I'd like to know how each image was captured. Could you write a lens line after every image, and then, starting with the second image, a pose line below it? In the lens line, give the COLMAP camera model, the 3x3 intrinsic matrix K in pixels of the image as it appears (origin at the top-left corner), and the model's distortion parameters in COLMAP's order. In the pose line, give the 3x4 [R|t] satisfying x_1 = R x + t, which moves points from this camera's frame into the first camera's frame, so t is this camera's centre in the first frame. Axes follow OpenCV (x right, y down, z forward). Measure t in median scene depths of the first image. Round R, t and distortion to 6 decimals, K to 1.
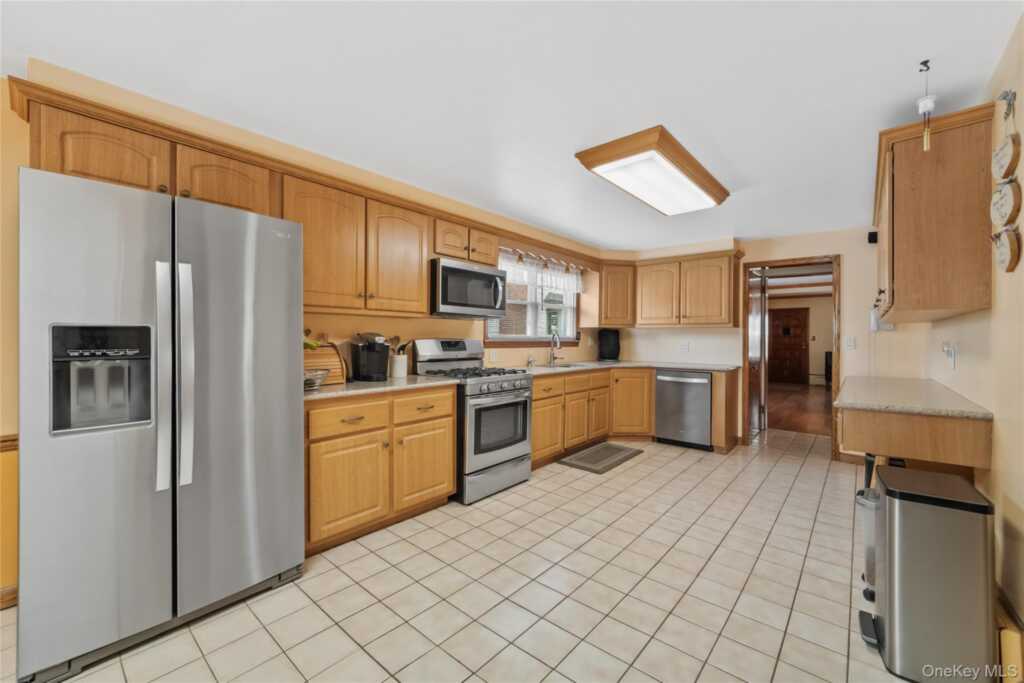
lens RADIAL K [[408.4, 0, 514.3], [0, 408.4, 338.0], [0, 0, 1]] dist [-0.002193, -0.000083]
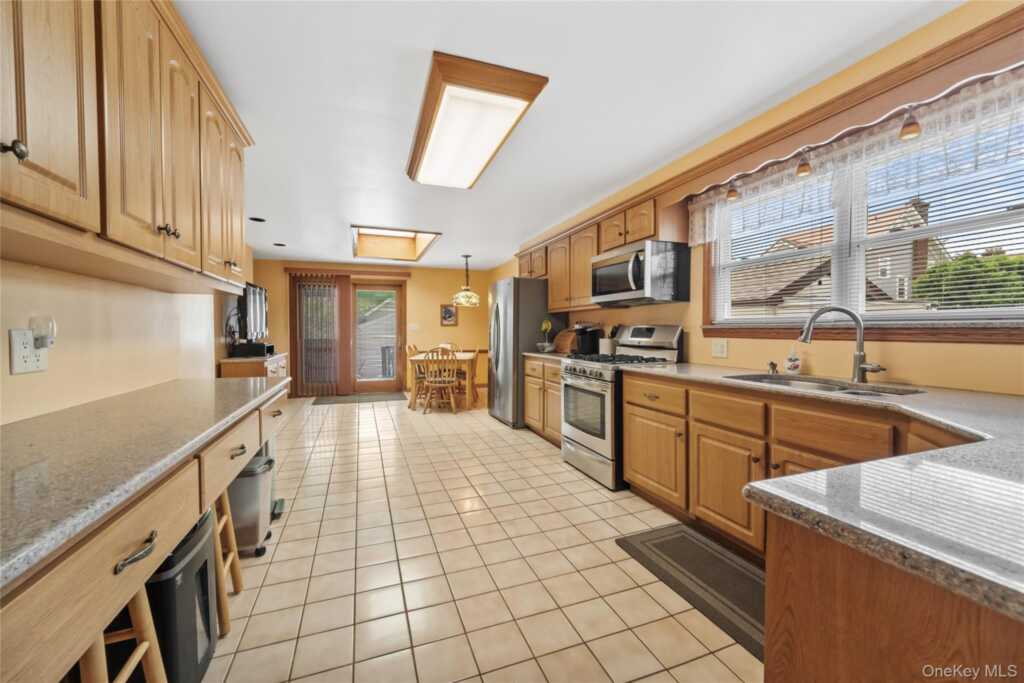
lens RADIAL K [[408.4, 0, 513.4], [0, 408.4, 338.7], [0, 0, 1]] dist [-0.002193, -0.000083]
pose [[-0.487137, 0.016269, -0.873174, 0.865165], [0.000645, 0.999833, 0.018269, 0.016693], [0.873325, 0.008336, -0.487066, 1.228631]]
